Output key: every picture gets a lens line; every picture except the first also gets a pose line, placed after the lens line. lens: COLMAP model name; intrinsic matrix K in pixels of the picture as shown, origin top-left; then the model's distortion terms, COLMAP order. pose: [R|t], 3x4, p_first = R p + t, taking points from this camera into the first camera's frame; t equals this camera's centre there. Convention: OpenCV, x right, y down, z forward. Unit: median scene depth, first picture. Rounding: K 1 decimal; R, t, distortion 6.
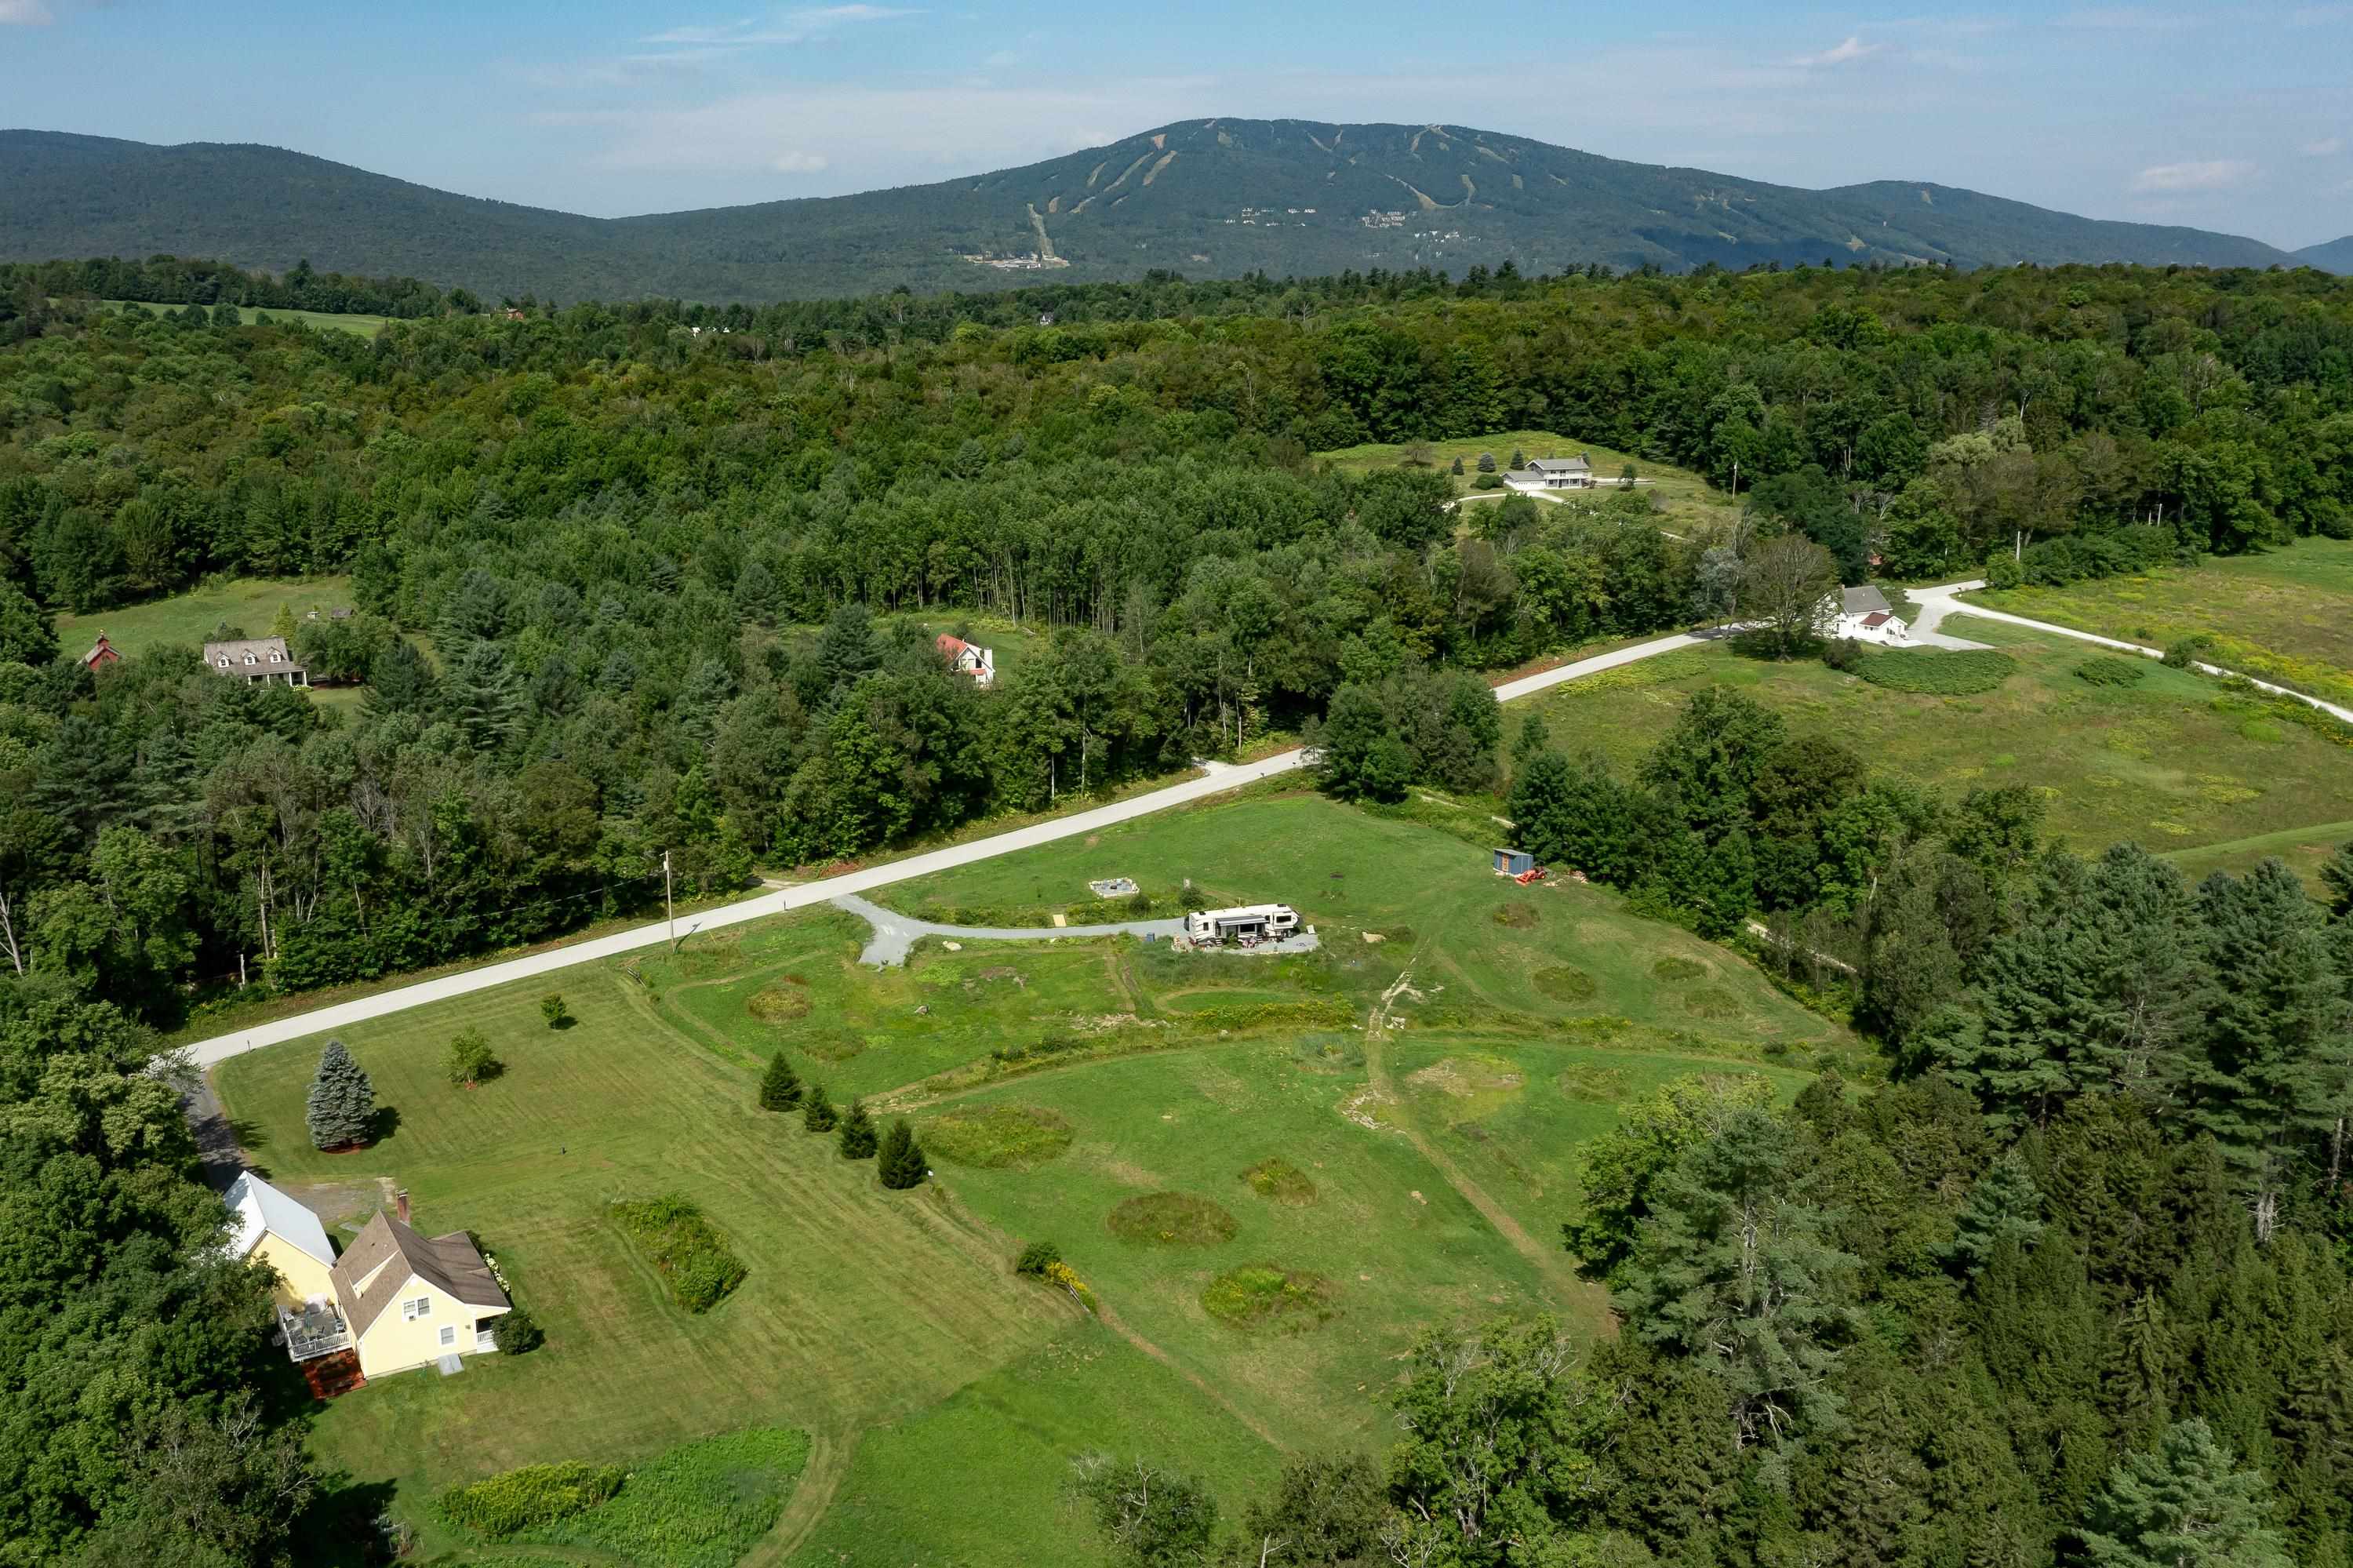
lens RADIAL K [[2036.8, 0, 1071.6], [0, 2036.8, 778.7], [0, 0, 1]] dist [-0.024100, 0.010058]
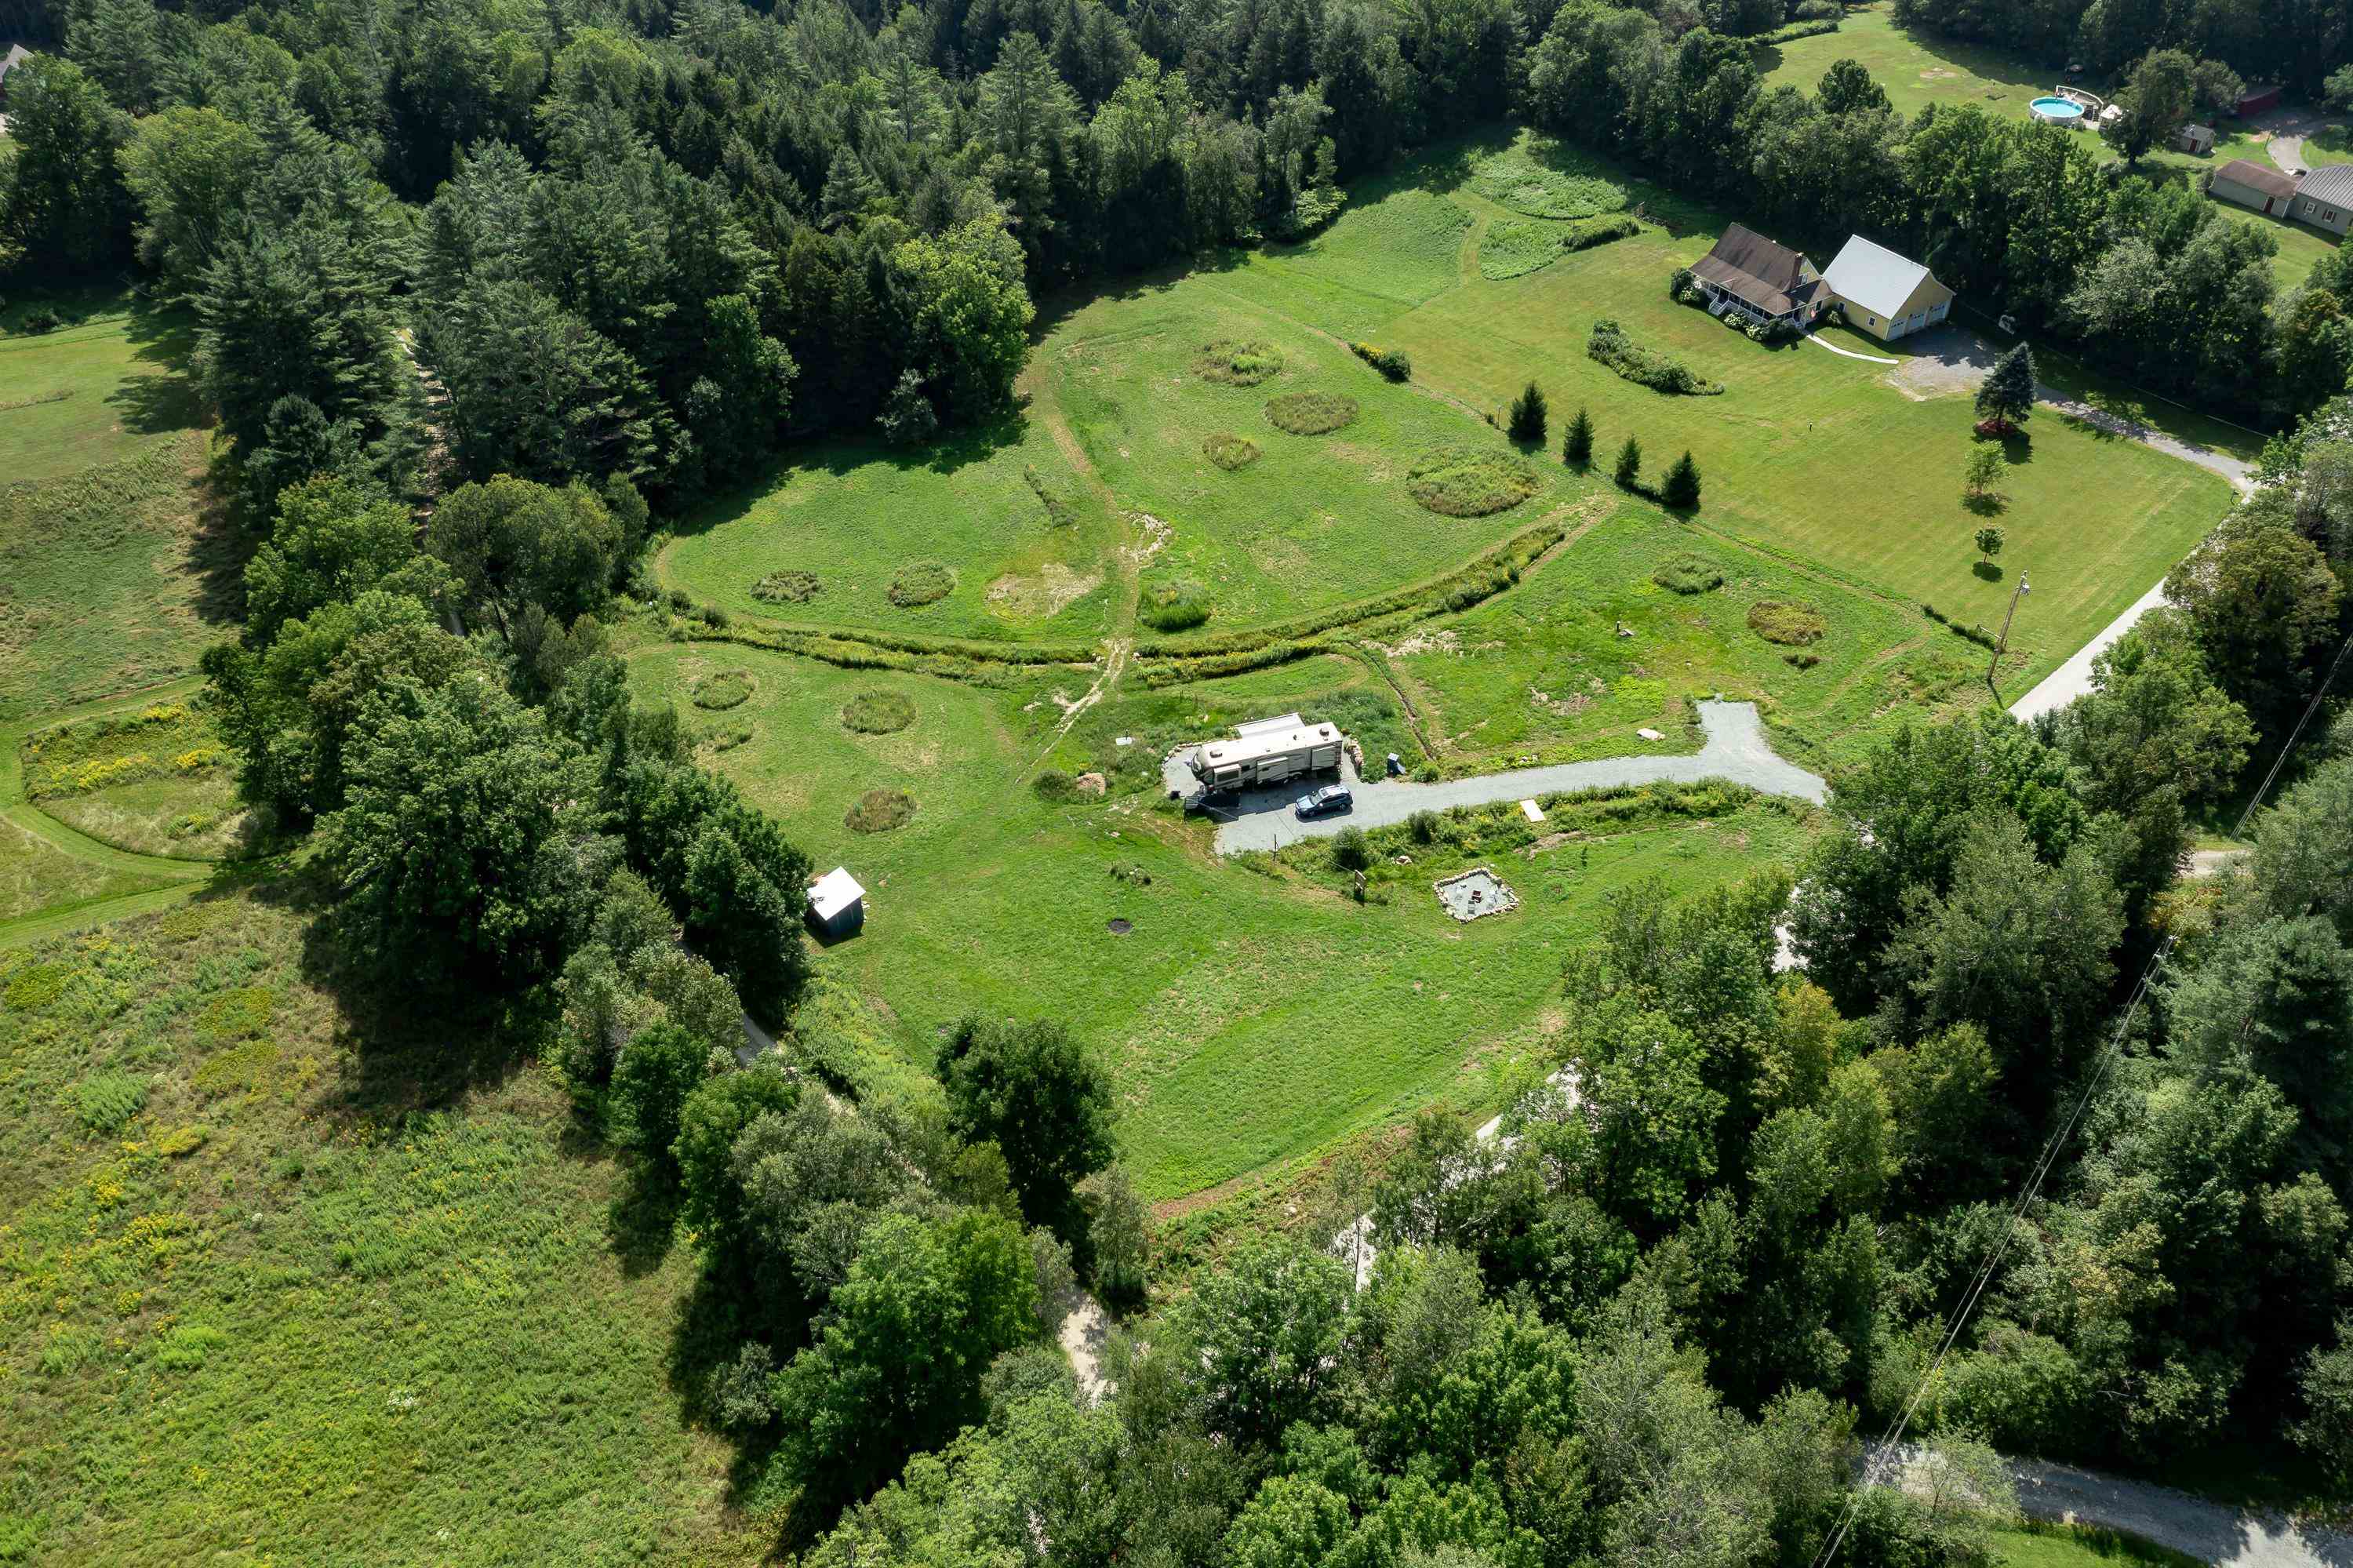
lens RADIAL K [[1850.7, 0, 1187.7], [0, 1850.7, 770.1], [0, 0, 1]] dist [-0.022663, 0.006395]
pose [[-0.997620, 0.058600, -0.036350, 0.111651], [0.006493, 0.604614, 0.796492, -0.367052], [0.068652, 0.794360, -0.603556, 1.133040]]
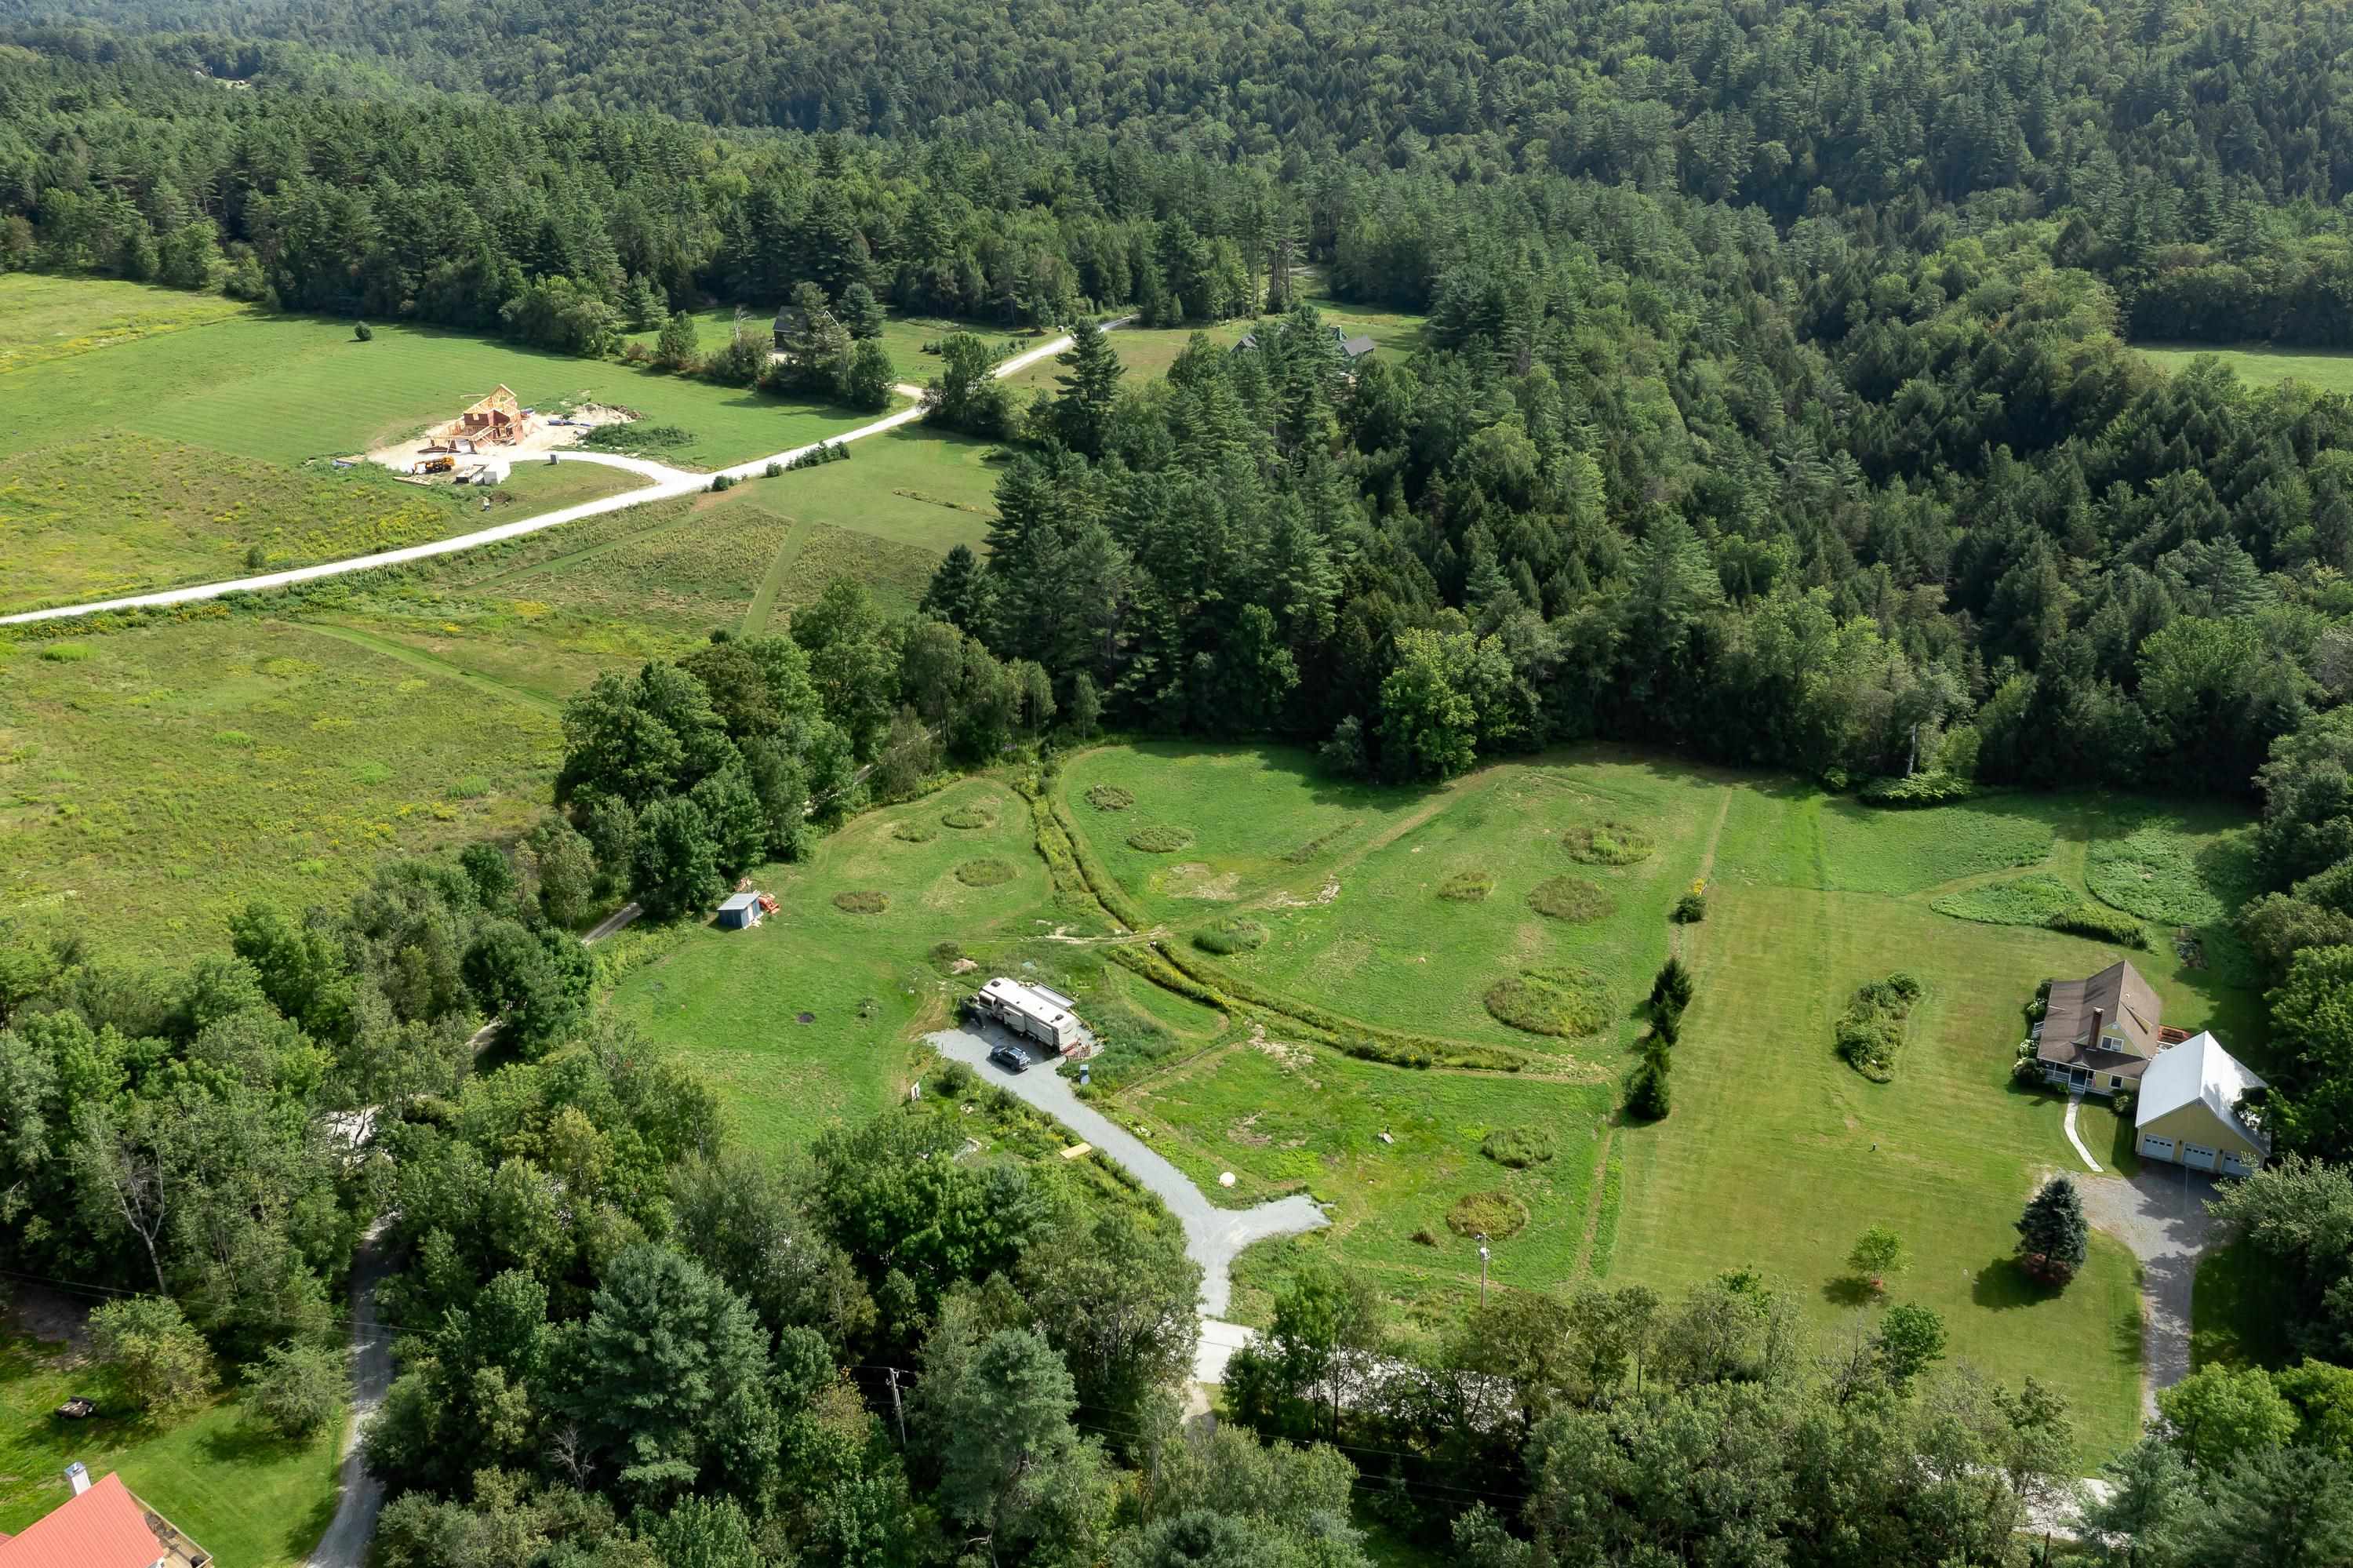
lens RADIAL K [[2022.7, 0, 1299.3], [0, 2022.7, 694.4], [0, 0, 1]] dist [-0.021784, 0.001500]
pose [[-0.588979, -0.324551, 0.740115, -0.490835], [0.196745, 0.830677, 0.520832, -0.397274], [-0.783833, 0.452373, -0.425398, 0.989048]]
